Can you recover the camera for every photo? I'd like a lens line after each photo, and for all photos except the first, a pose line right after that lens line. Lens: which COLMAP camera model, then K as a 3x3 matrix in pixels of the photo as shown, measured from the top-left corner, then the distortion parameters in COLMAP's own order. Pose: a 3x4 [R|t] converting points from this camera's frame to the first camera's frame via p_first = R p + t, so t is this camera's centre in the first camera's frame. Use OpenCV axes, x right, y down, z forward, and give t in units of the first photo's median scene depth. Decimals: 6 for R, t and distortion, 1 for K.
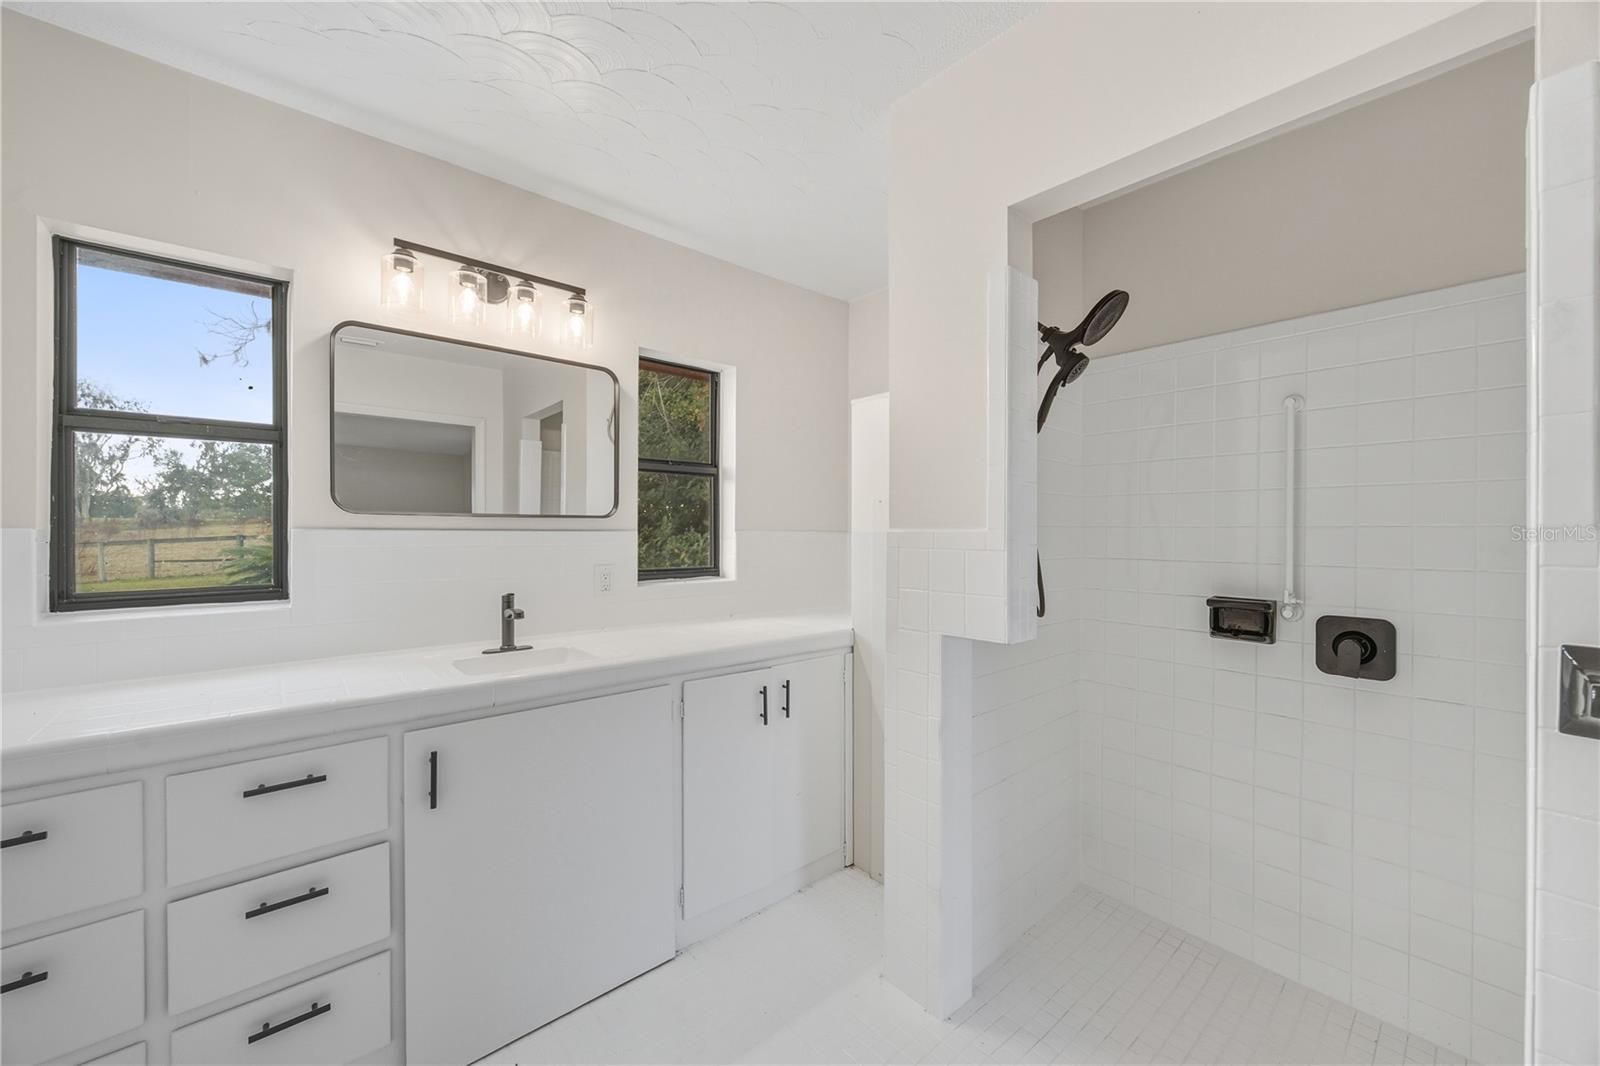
lens RADIAL K [[616.4, 0, 803.4], [0, 616.4, 530.4], [0, 0, 1]] dist [0.003388, -0.001021]
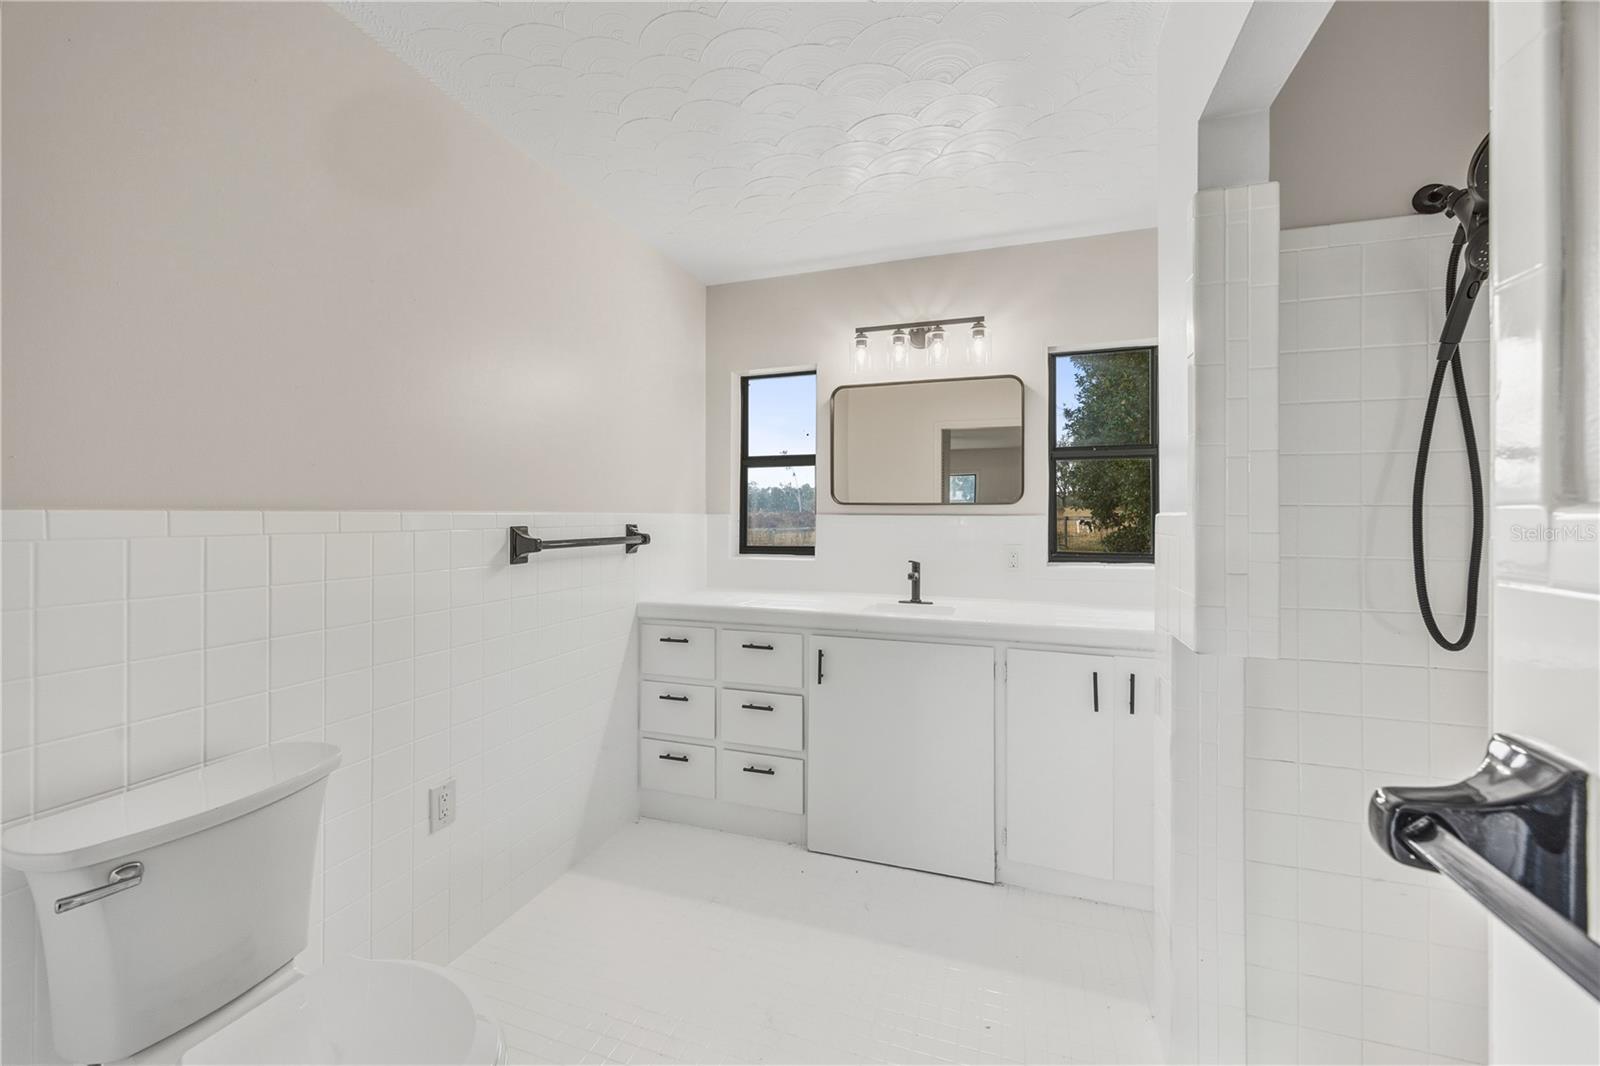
lens RADIAL K [[616.4, 0, 801.8], [0, 616.4, 508.9], [0, 0, 1]] dist [0.003388, -0.001021]
pose [[0.498297, -0.009930, -0.866950, 0.606542], [-0.000031, 0.999934, -0.011471, 0.001750], [0.867007, 0.005743, 0.498263, 0.103607]]
